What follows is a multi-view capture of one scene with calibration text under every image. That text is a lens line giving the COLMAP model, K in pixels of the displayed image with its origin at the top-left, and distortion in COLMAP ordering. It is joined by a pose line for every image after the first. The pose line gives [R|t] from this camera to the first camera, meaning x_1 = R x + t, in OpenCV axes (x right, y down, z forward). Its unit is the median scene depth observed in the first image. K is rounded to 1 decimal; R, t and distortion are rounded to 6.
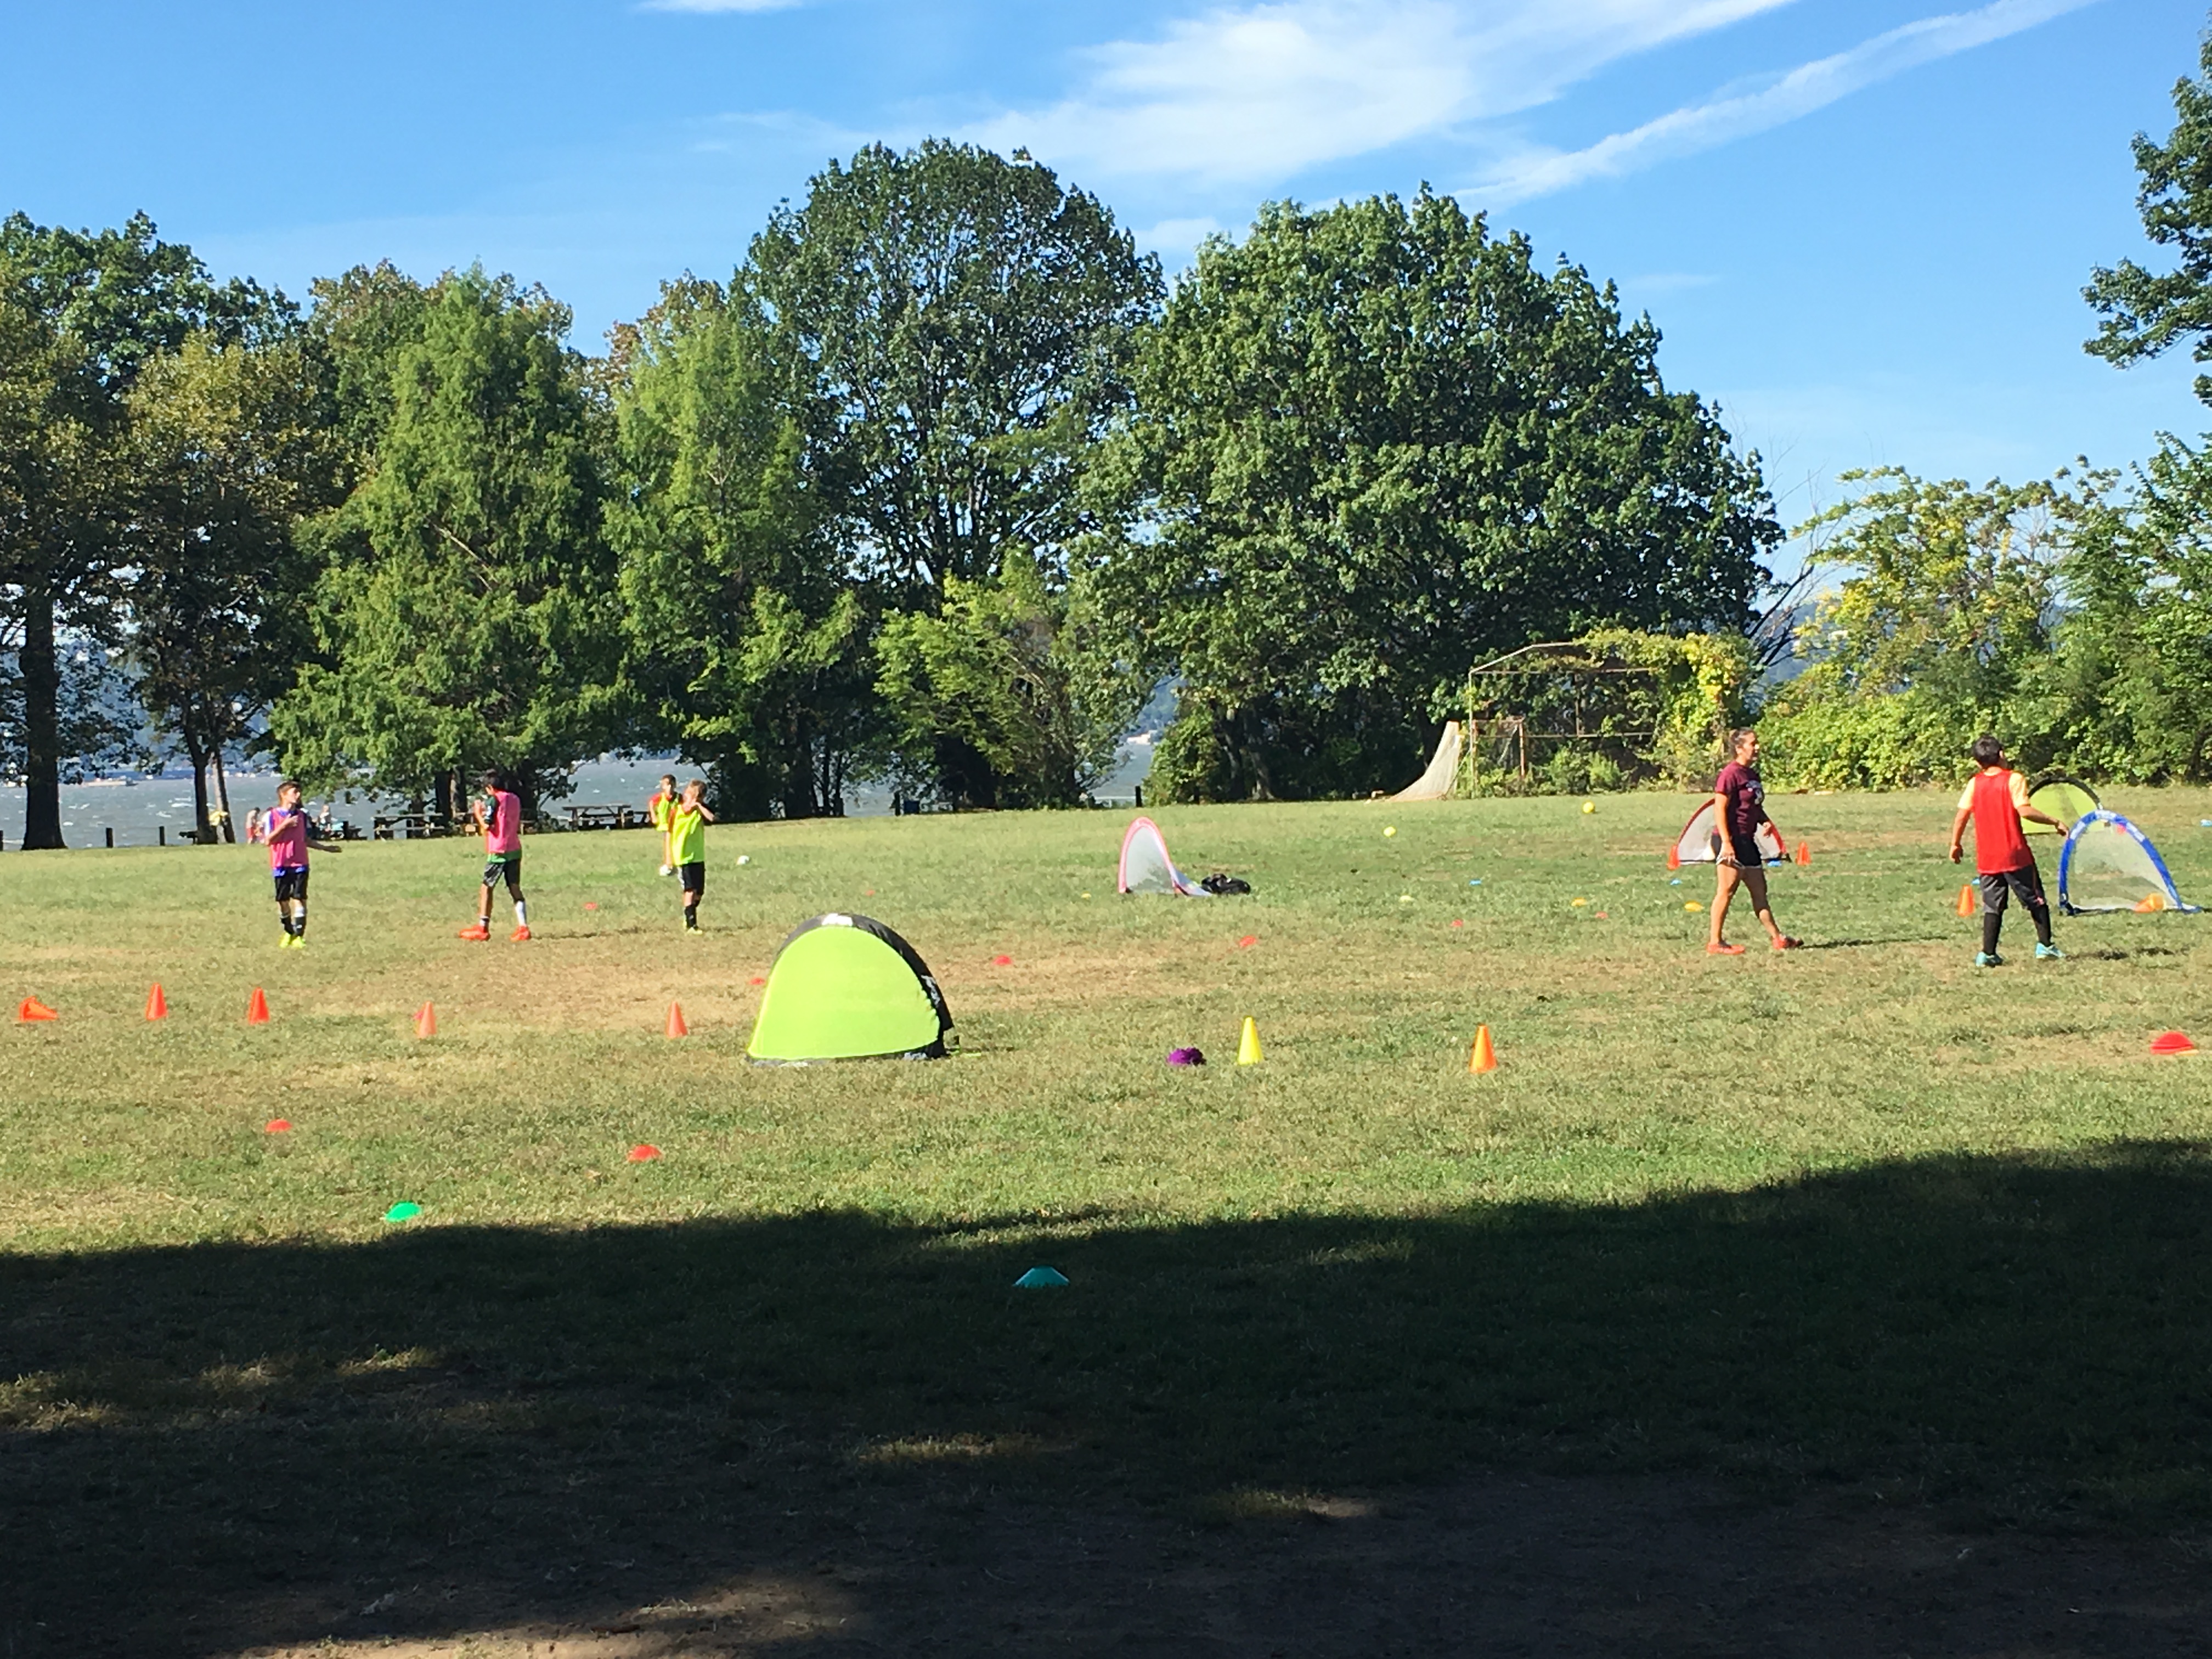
lens RADIAL K [[3837.9, 0, 1103.8], [0, 3837.9, 767.0], [0, 0, 1]] dist [-0.037147, 1.943336]
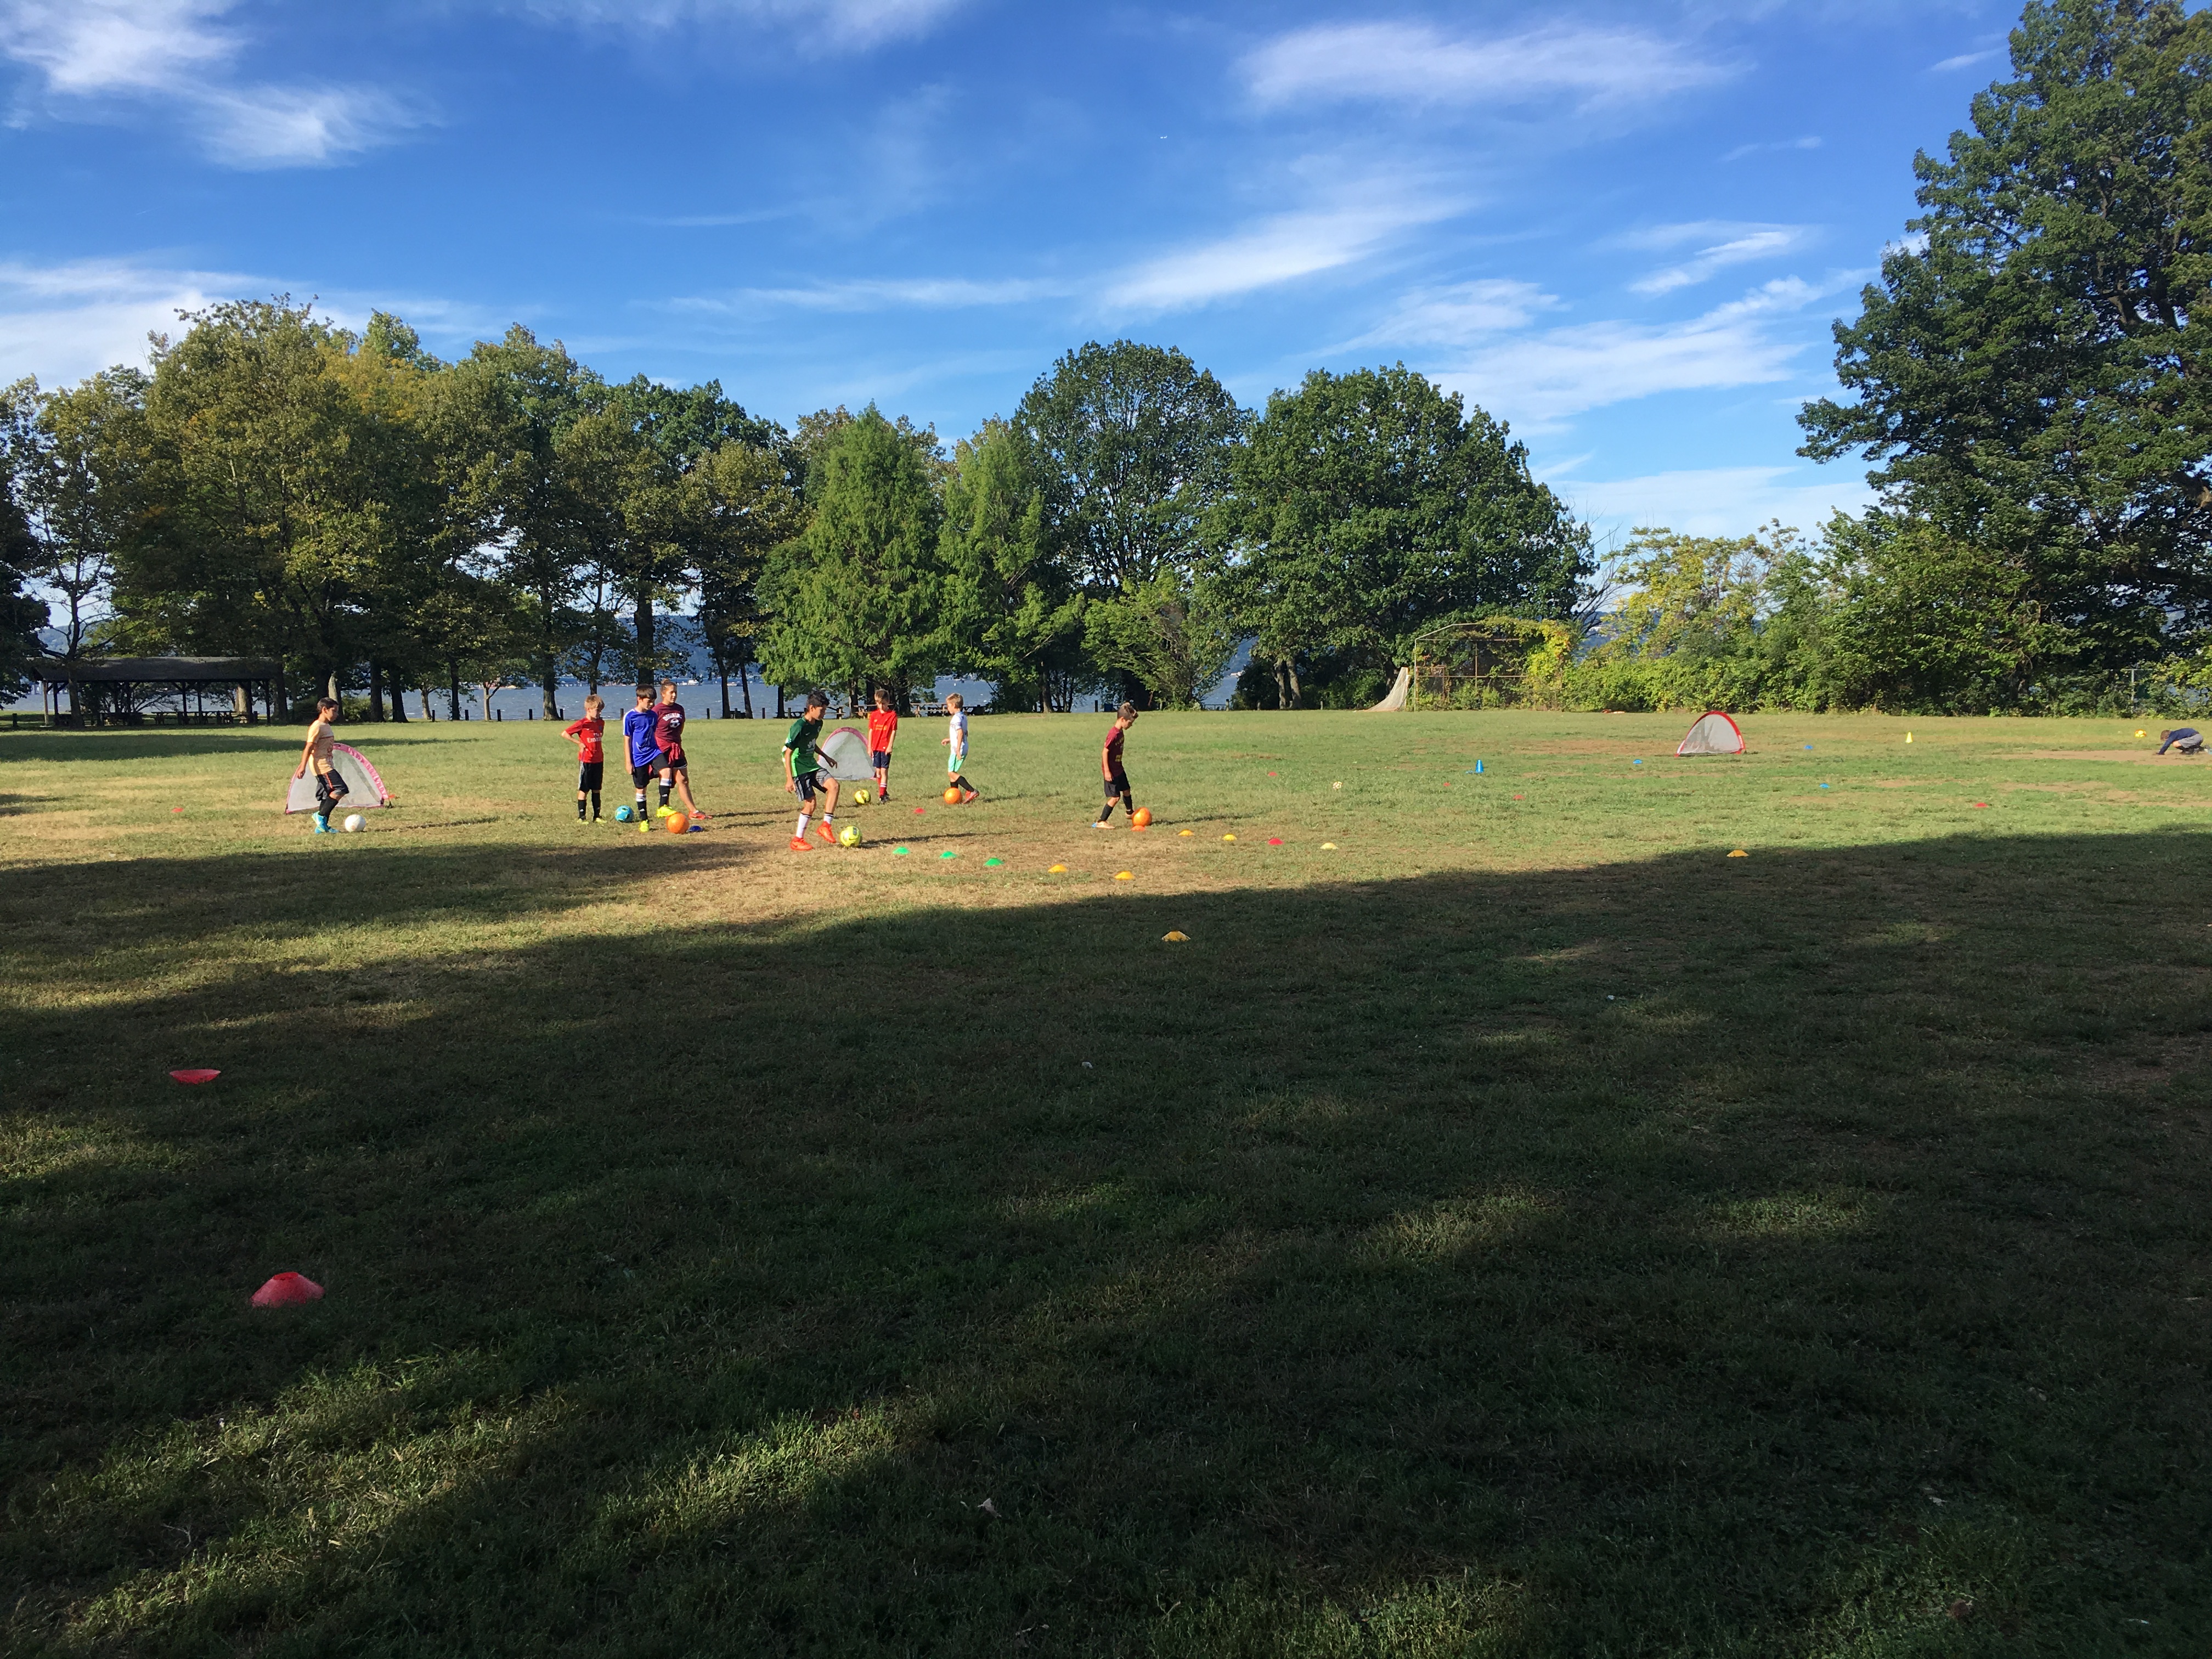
lens RADIAL K [[1874.9, 0, 1106.0], [0, 1874.9, 829.5], [0, 0, 1]] dist [0.083760, -0.103510]
pose [[0.998052, 0.027400, -0.056042, 0.003447], [-0.023060, 0.996790, 0.076667, -0.000374], [0.057962, -0.075225, 0.995481, 0.105784]]
